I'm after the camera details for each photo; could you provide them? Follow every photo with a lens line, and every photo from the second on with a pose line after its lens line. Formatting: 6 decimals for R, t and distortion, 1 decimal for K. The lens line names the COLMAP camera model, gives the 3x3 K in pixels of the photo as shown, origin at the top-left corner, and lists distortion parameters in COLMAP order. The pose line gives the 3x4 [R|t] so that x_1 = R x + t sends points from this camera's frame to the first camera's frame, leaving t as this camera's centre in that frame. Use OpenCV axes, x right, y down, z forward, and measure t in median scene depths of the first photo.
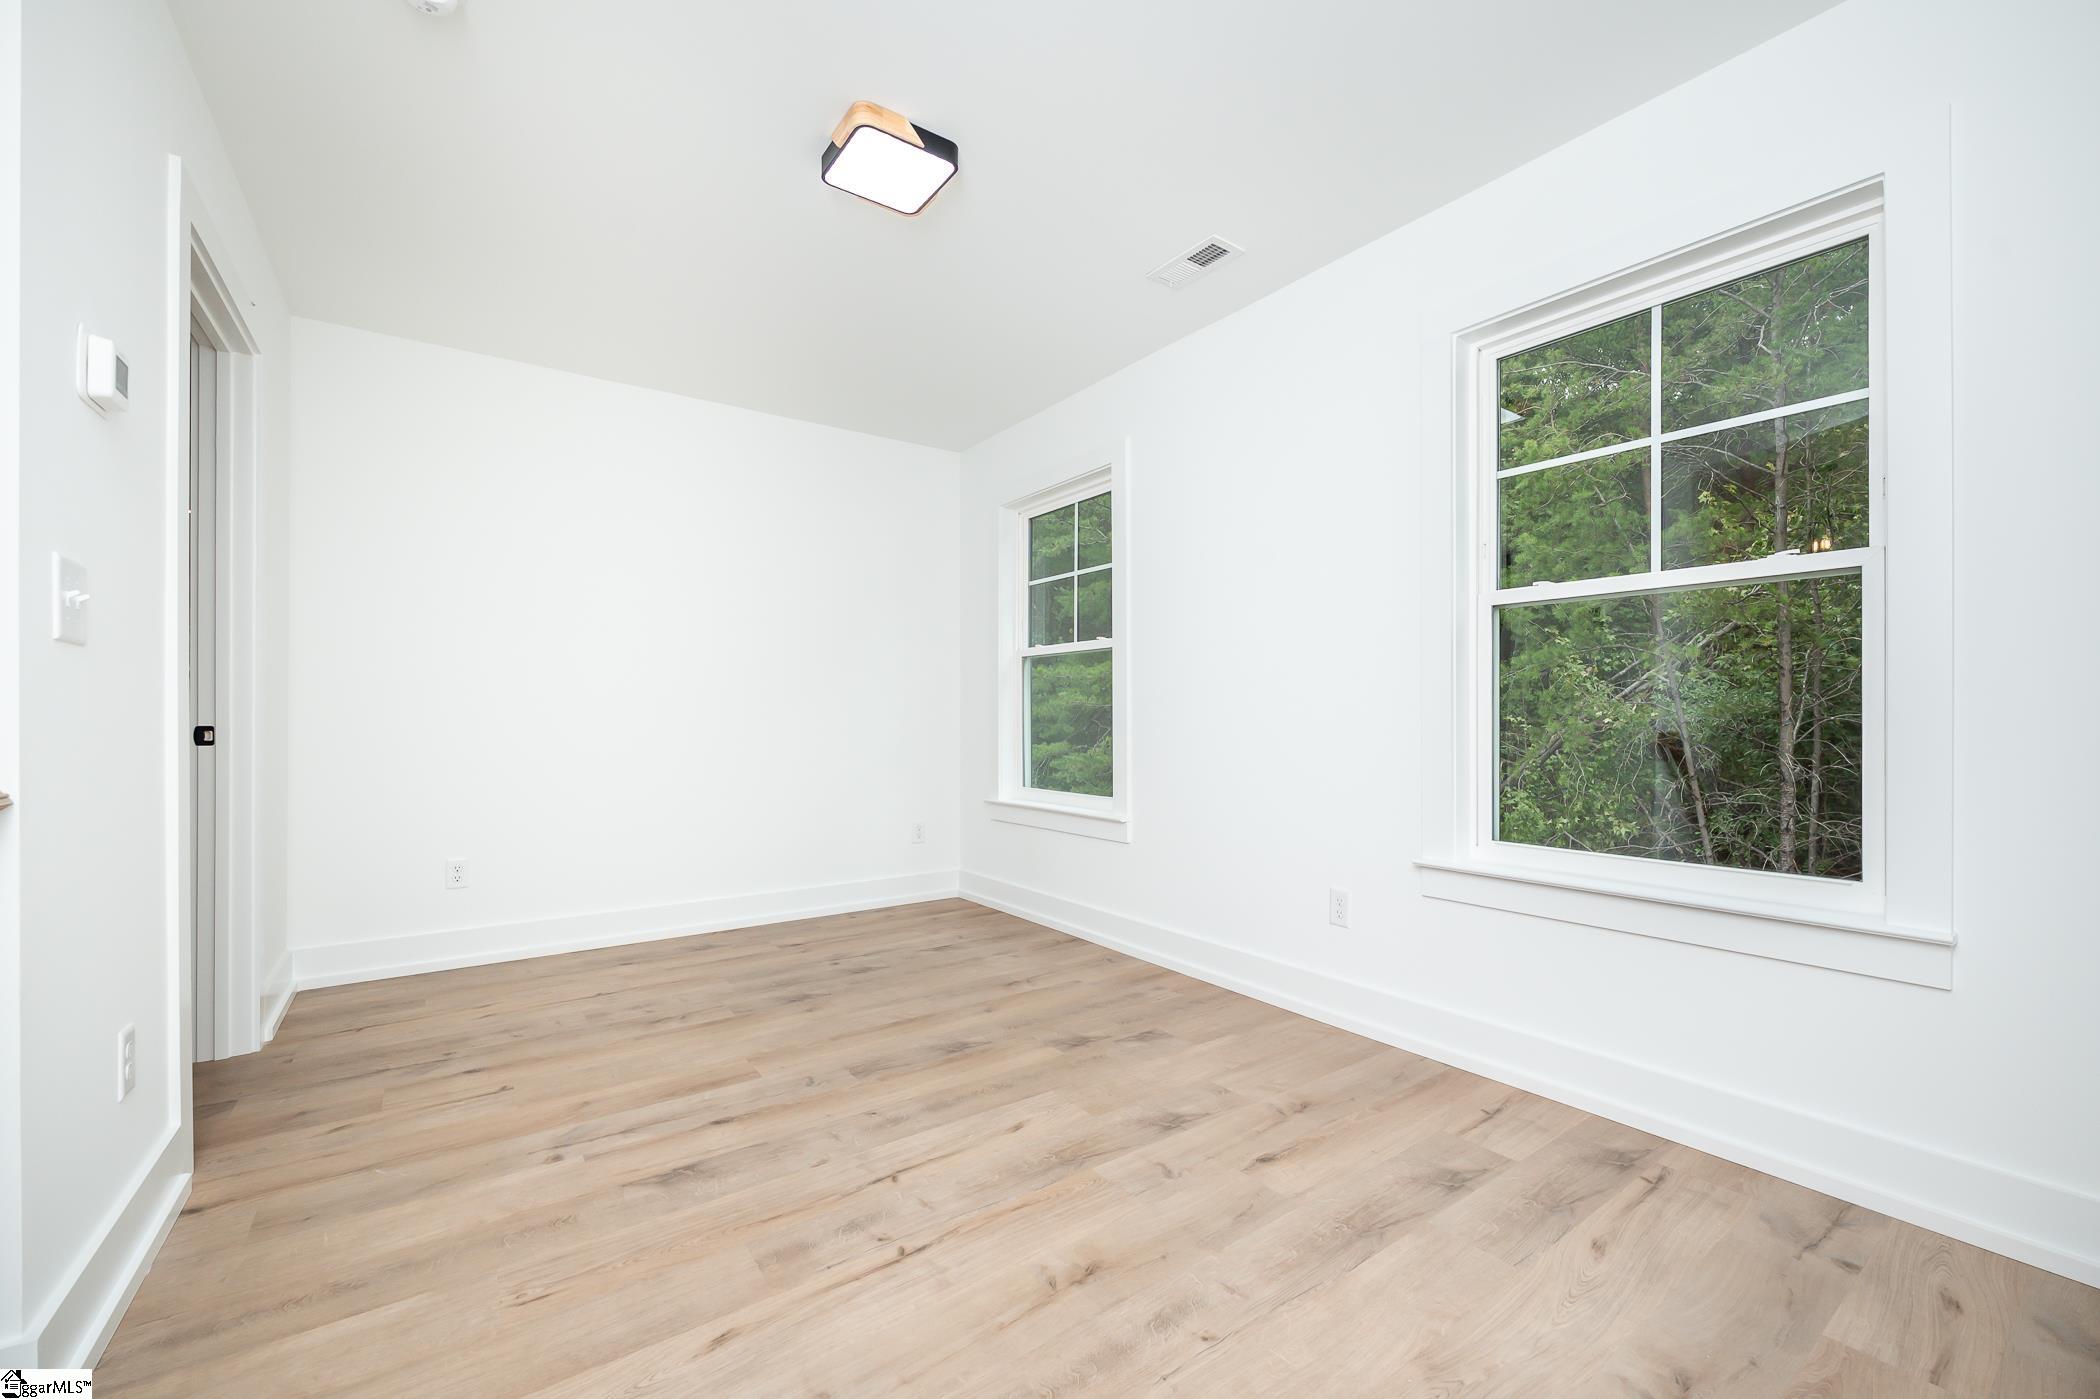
lens RADIAL K [[849.2, 0, 1050.0], [0, 849.2, 699.5], [0, 0, 1]] dist [0.000662, 0.000010]
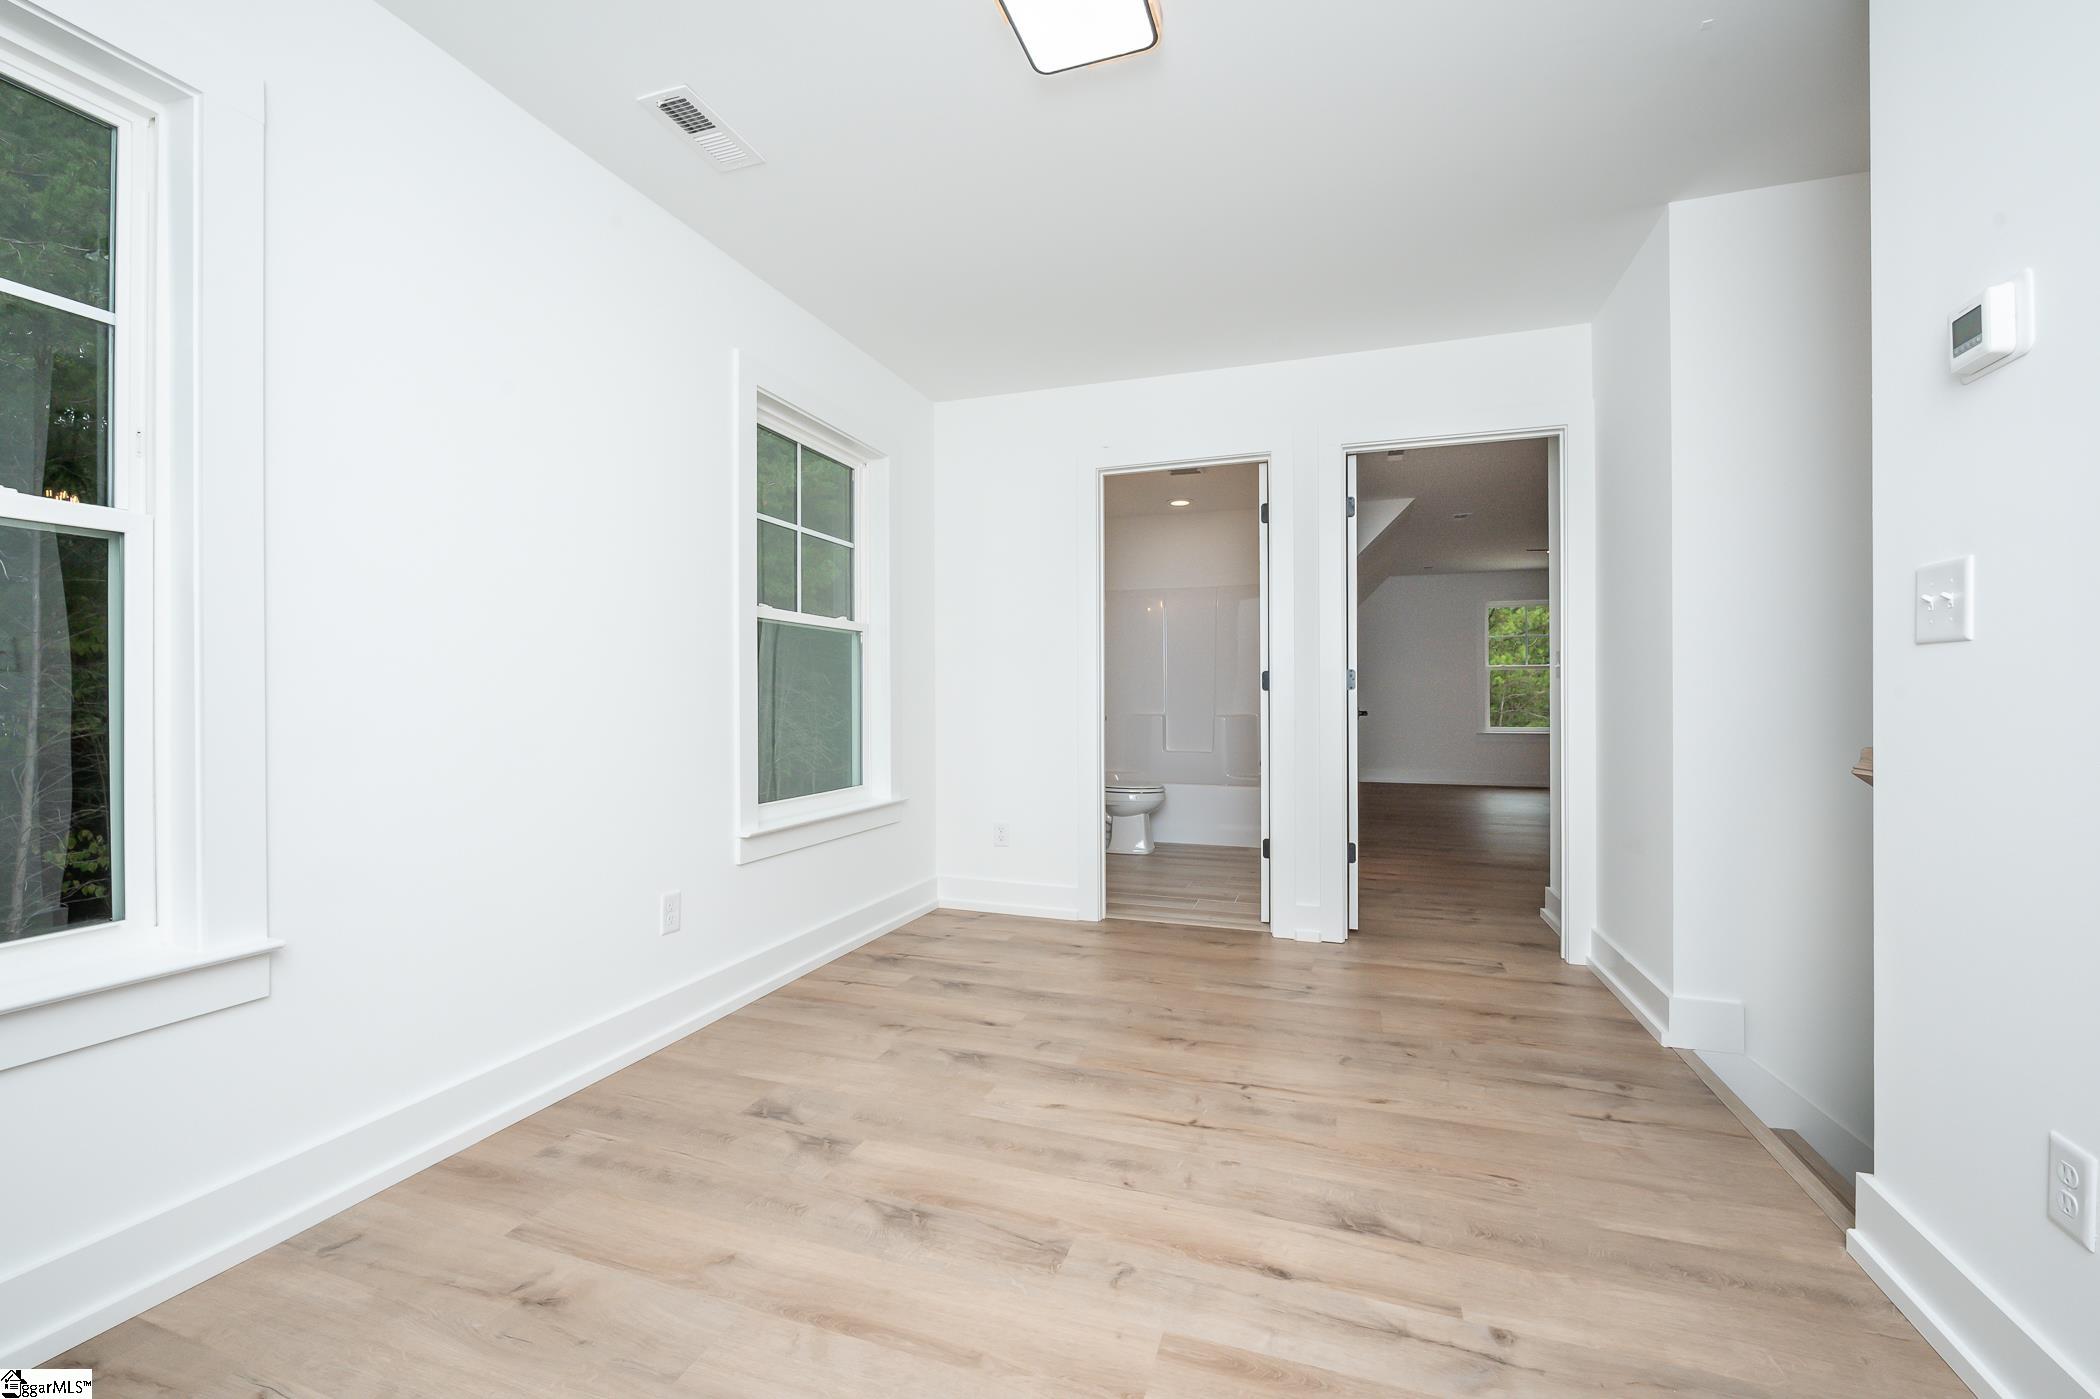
lens RADIAL K [[849.2, 0, 1050.0], [0, 849.2, 699.5], [0, 0, 1]] dist [0.000662, 0.000010]
pose [[-0.573863, 0.000024, 0.818951, -0.860886], [-0.016956, 0.999785, -0.011911, 0.020015], [-0.818775, -0.020722, -0.573740, 1.569295]]
